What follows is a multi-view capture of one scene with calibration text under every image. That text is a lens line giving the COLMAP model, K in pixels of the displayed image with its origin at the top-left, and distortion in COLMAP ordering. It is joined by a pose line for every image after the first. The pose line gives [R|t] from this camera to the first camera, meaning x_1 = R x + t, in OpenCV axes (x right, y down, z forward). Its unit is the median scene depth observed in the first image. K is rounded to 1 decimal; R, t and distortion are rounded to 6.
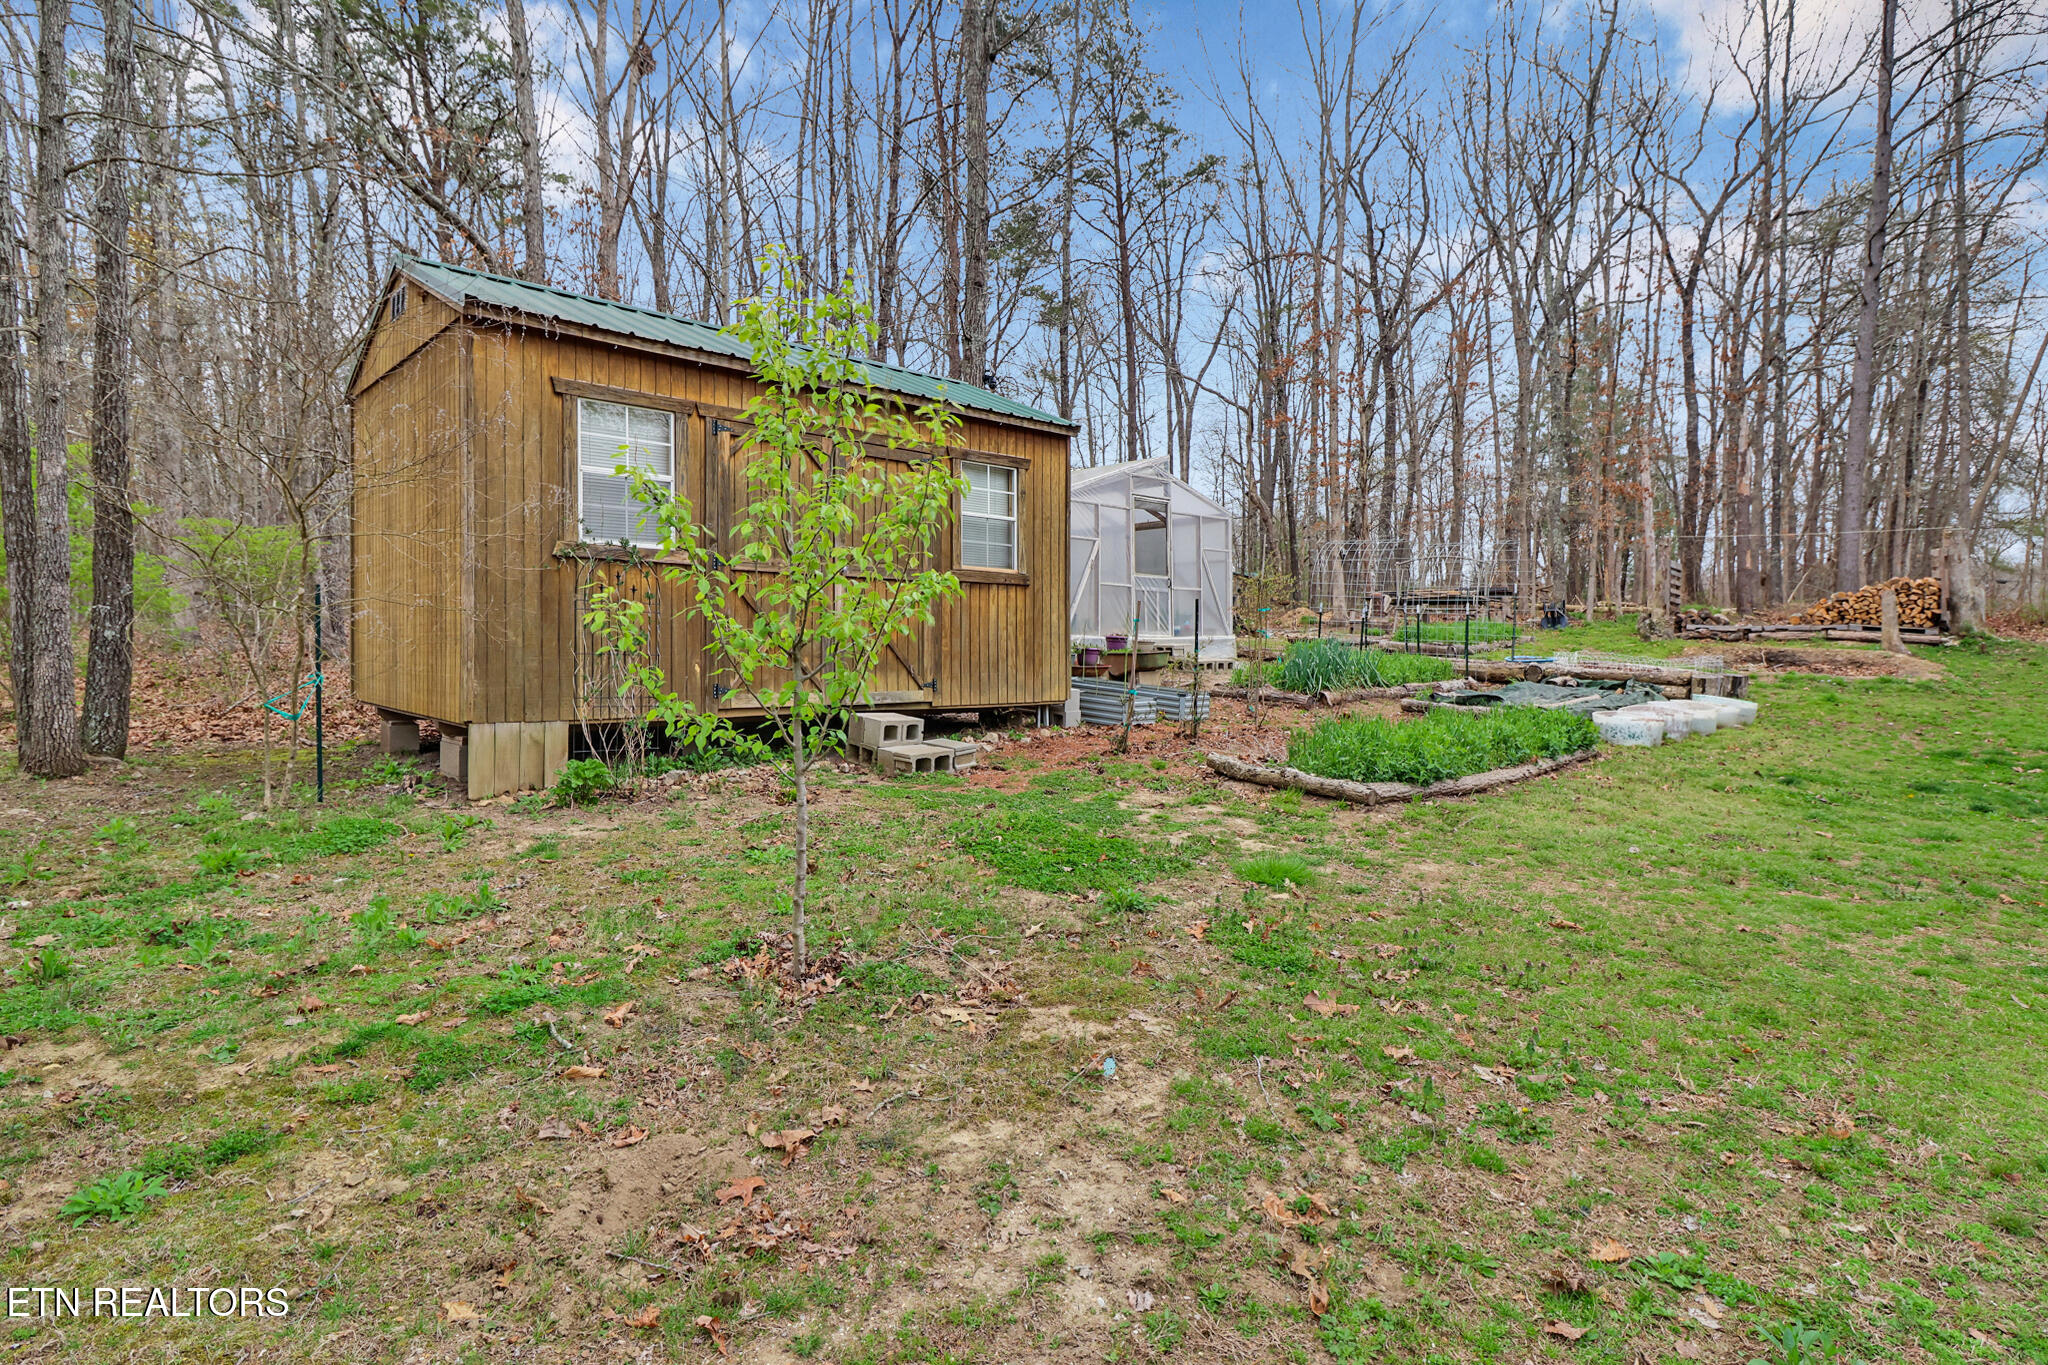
lens RADIAL K [[1037.8, 0, 1018.6], [0, 1037.8, 645.0], [0, 0, 1]] dist [-0.002906, -0.001089]
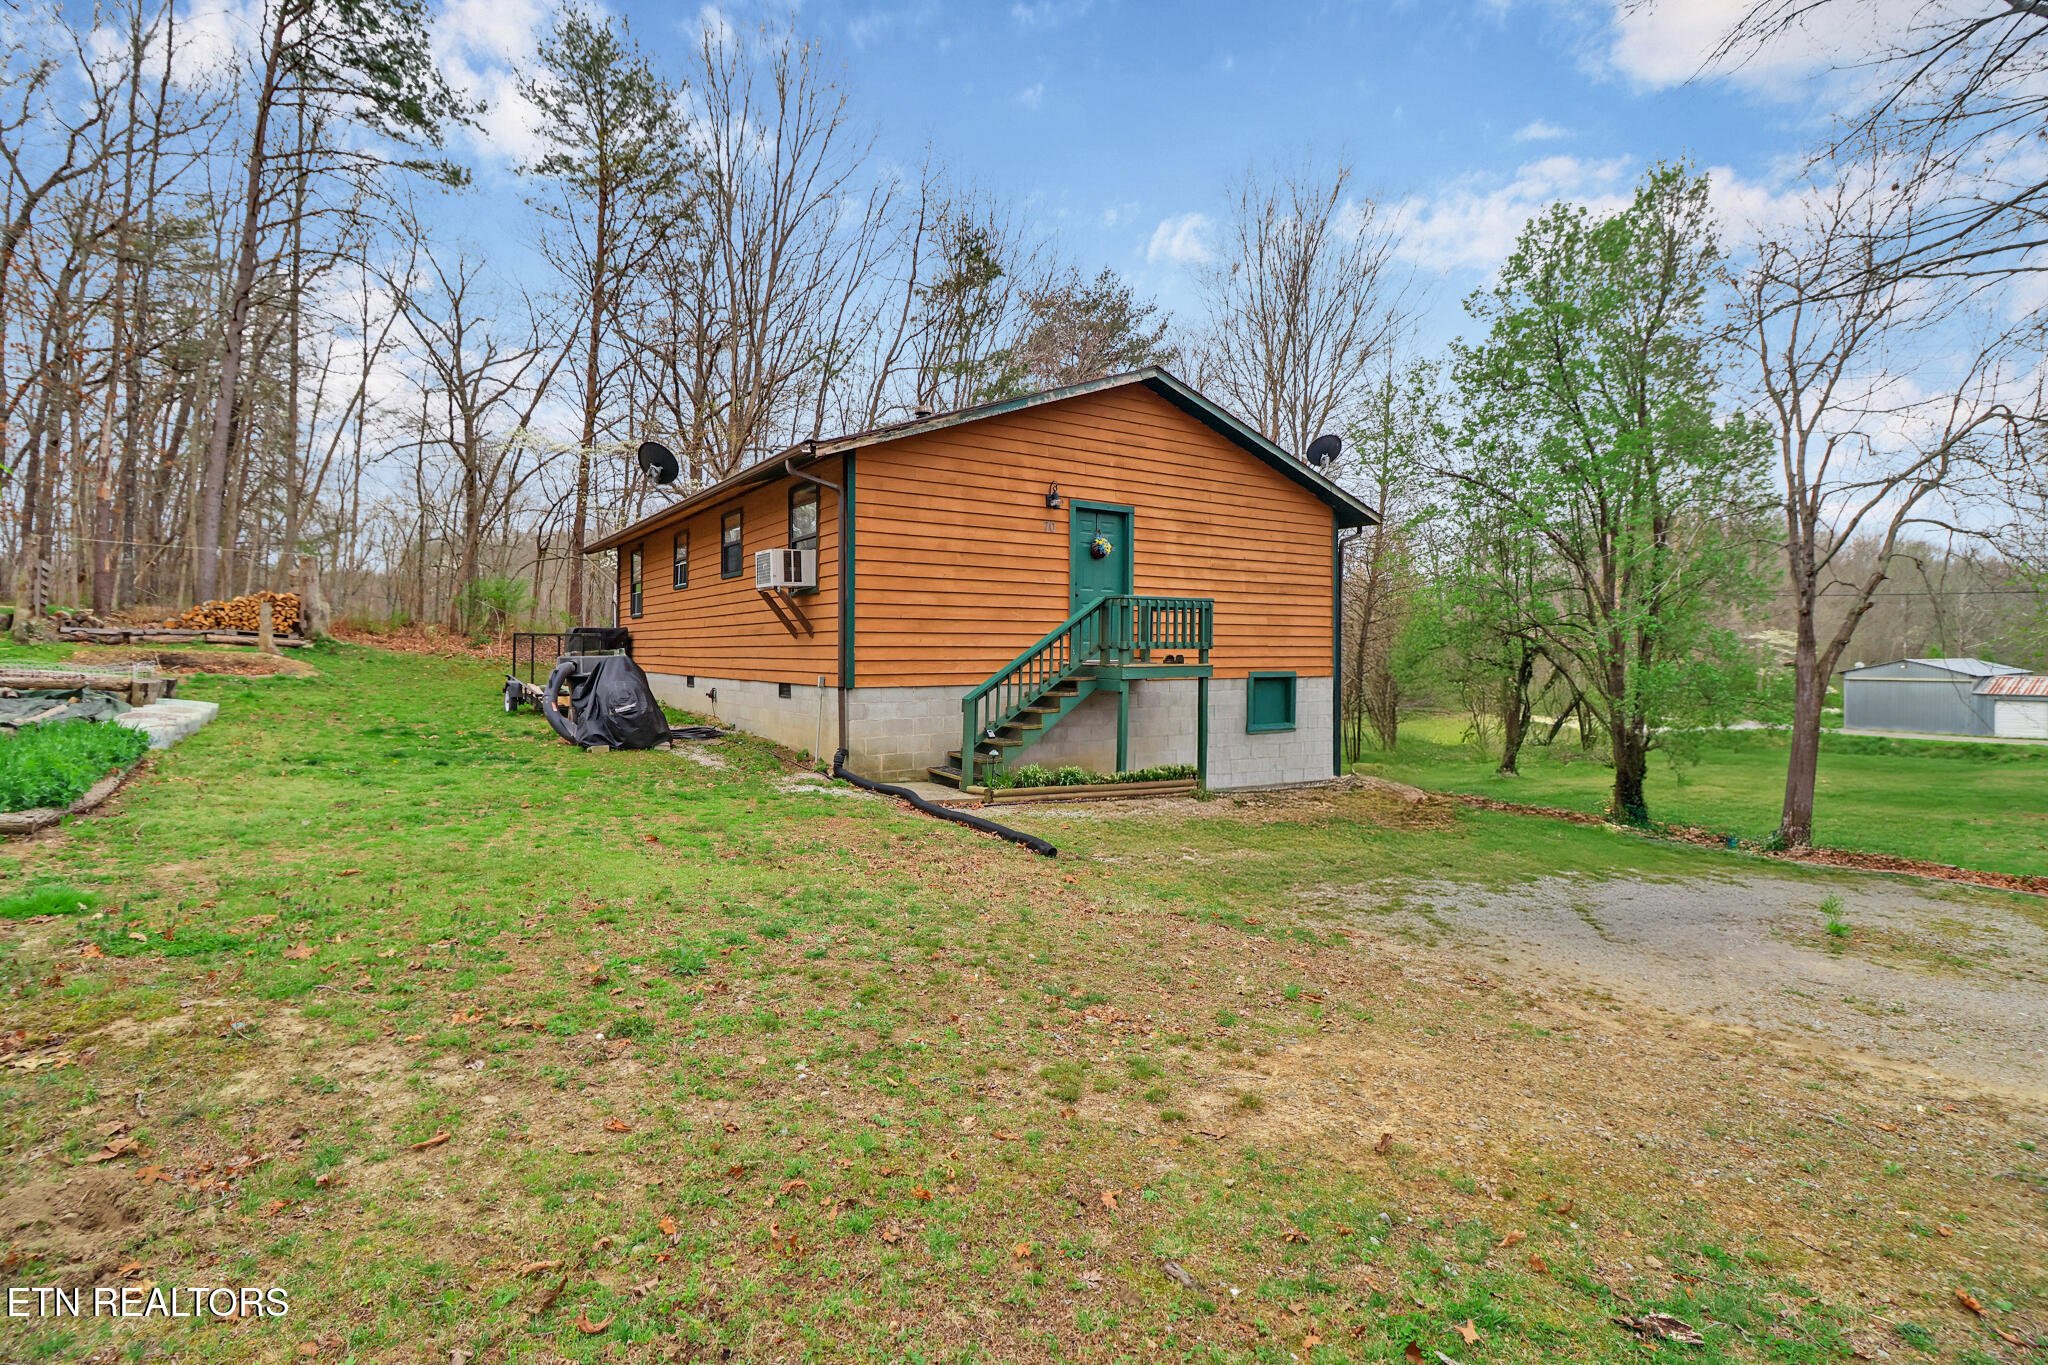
lens RADIAL K [[950.7, 0, 1026.7], [0, 950.7, 649.4], [0, 0, 1]] dist [0.004798, -0.015652]
pose [[0.124068, -0.008742, 0.992235, -0.141404], [-0.001773, 0.999958, 0.009032, -0.009778], [-0.992272, -0.002880, 0.124048, -0.013704]]
